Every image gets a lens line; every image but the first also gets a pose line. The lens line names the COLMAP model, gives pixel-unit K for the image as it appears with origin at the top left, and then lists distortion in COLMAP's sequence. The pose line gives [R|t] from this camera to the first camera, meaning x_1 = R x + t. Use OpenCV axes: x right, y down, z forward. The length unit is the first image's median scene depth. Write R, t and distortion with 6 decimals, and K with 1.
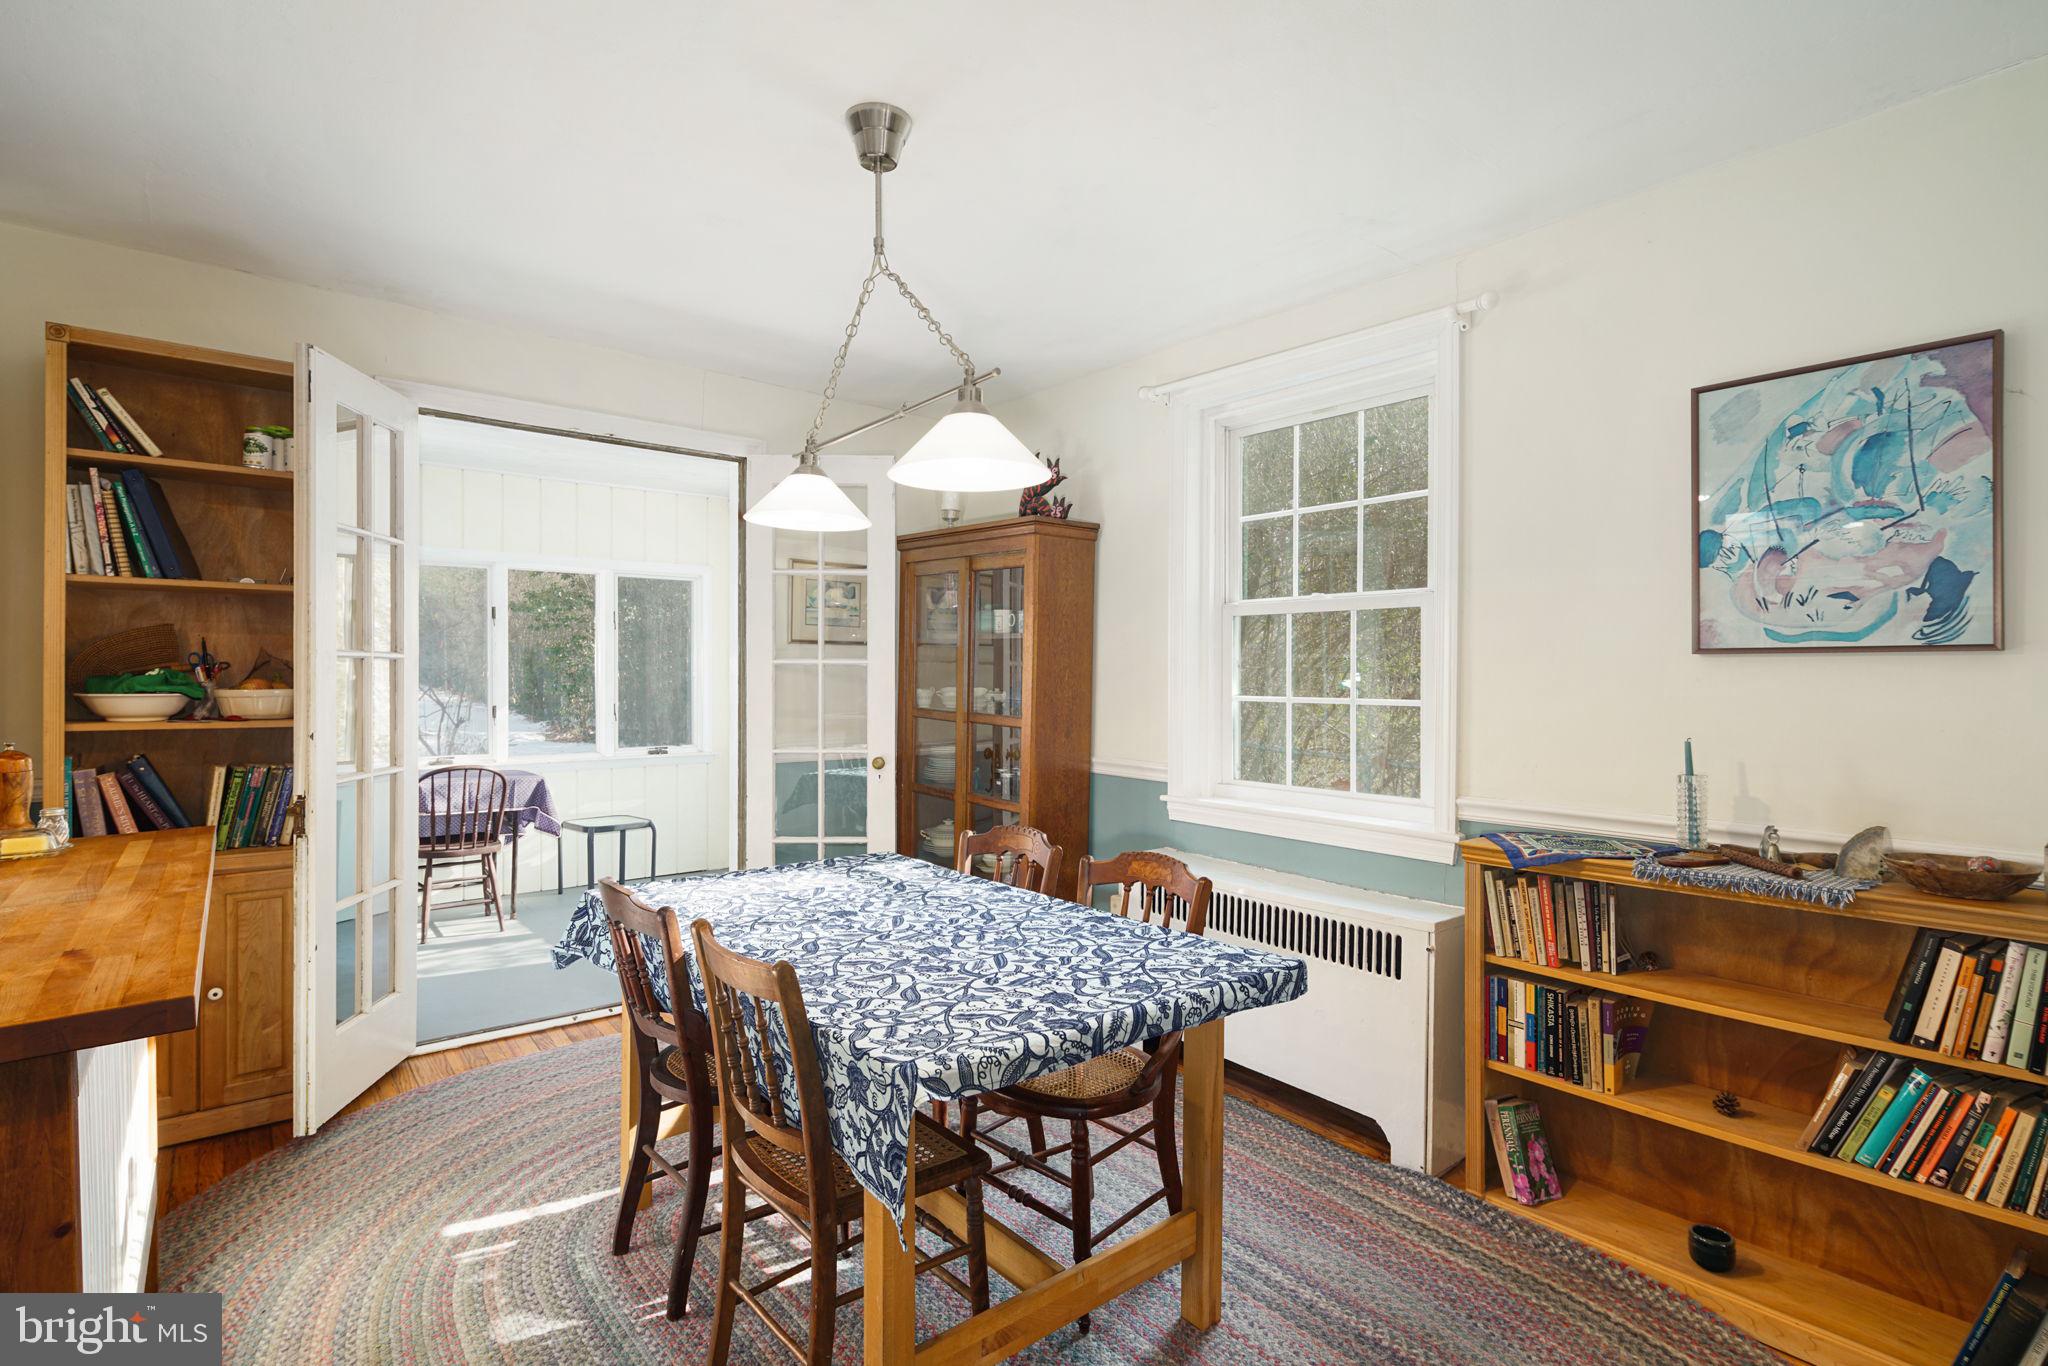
lens RADIAL K [[993.2, 0, 1023.7], [0, 993.2, 678.0], [0, 0, 1]] dist [0.001737, -0.002097]
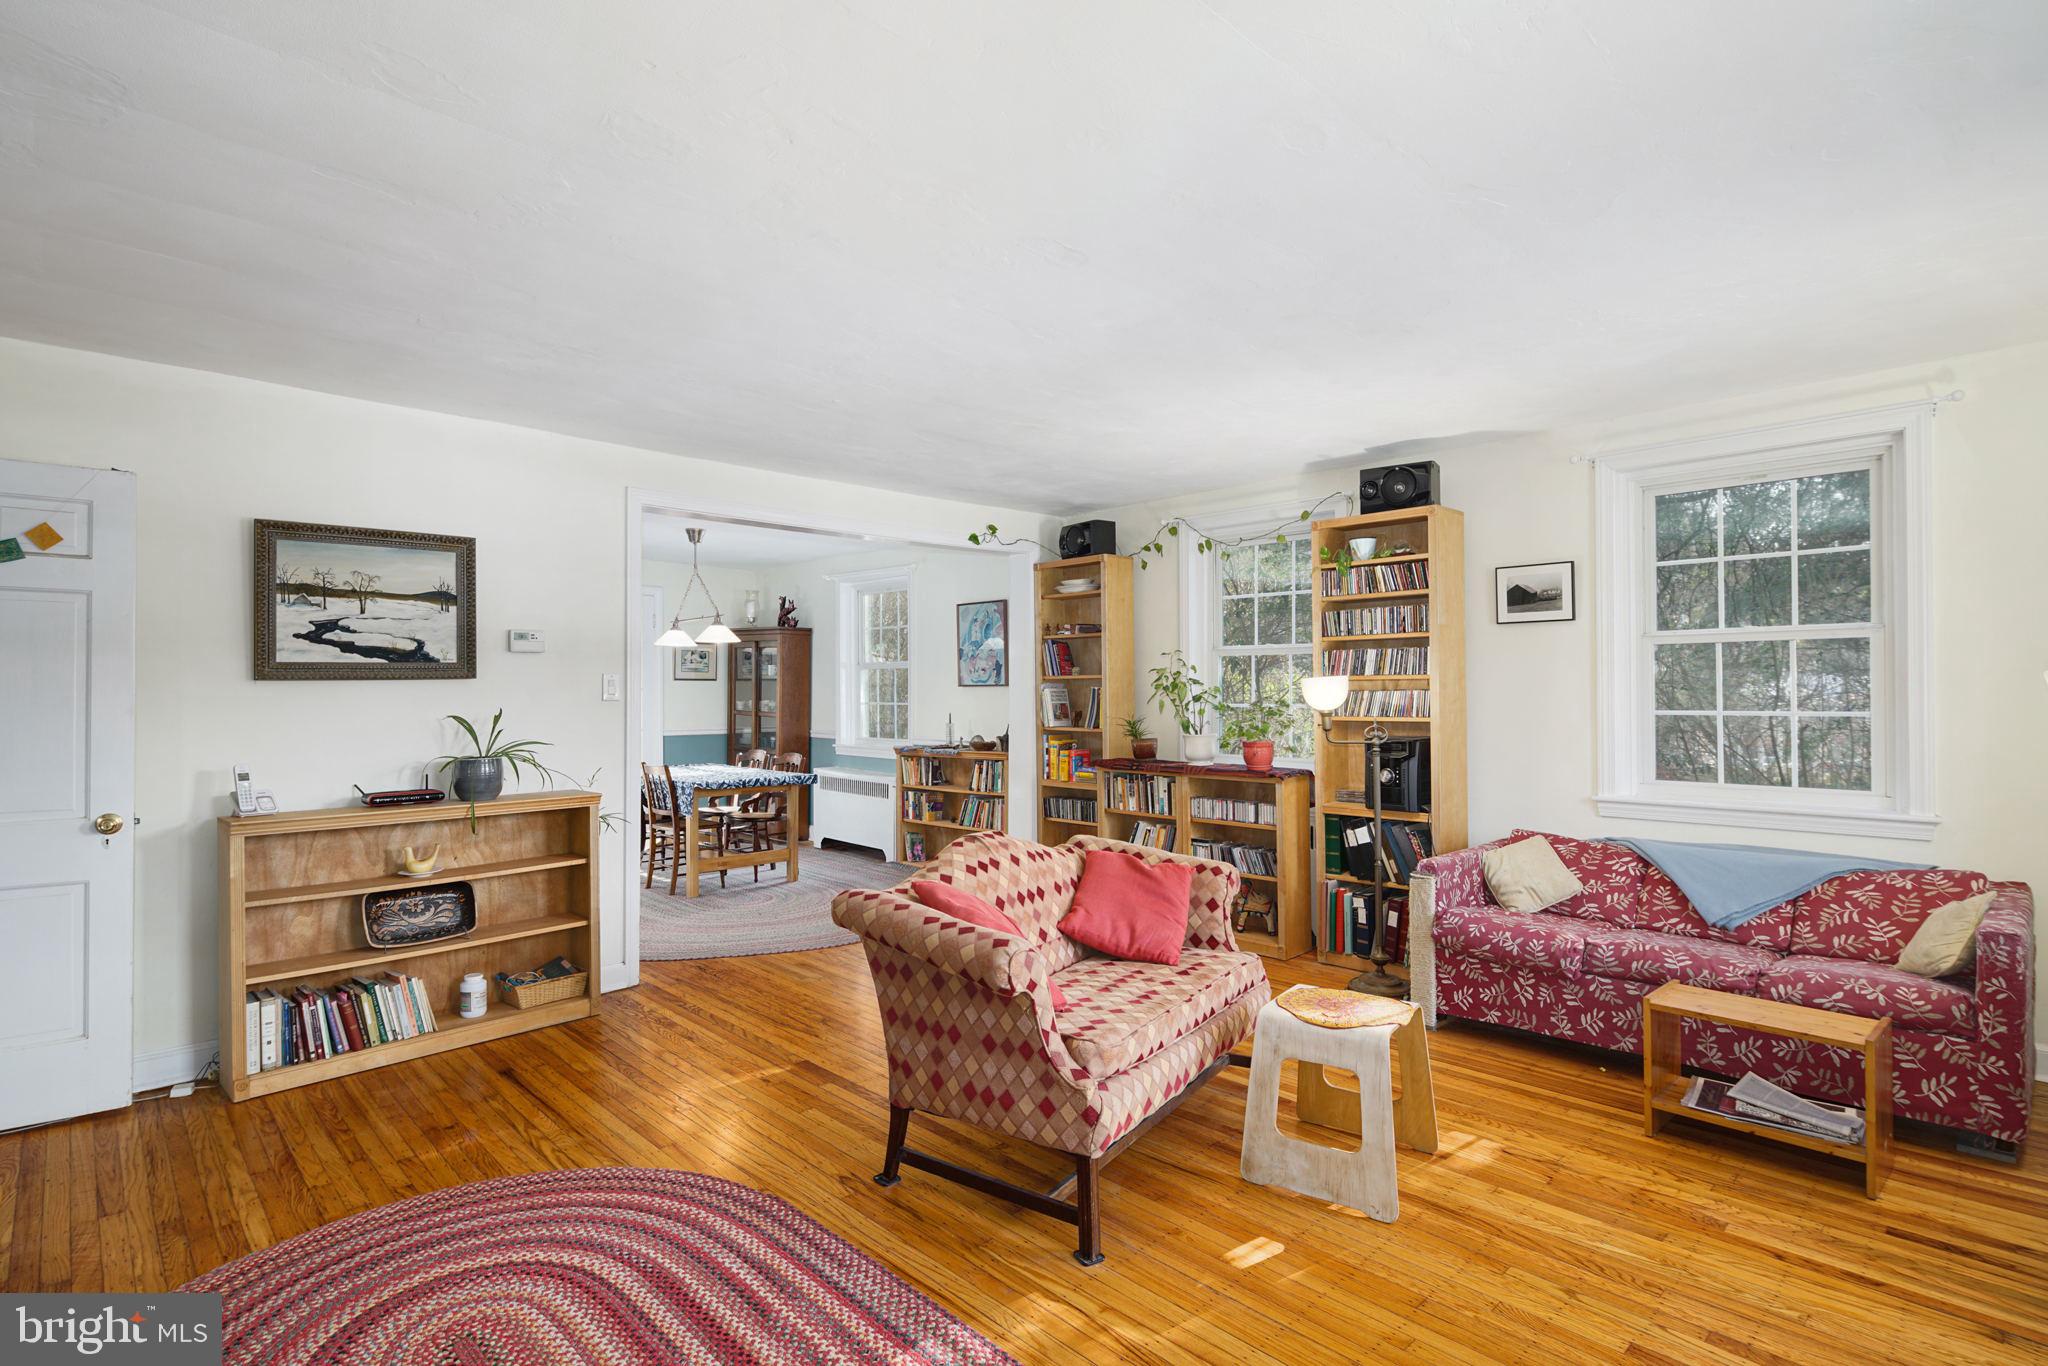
lens RADIAL K [[993.2, 0, 1023.6], [0, 993.2, 683.1], [0, 0, 1]] dist [0.001737, -0.002097]
pose [[0.996034, -0.016769, 0.087381, 0.599190], [0.016858, 0.999858, -0.000285, -0.032063], [-0.087364, 0.001757, 0.996175, -2.202595]]
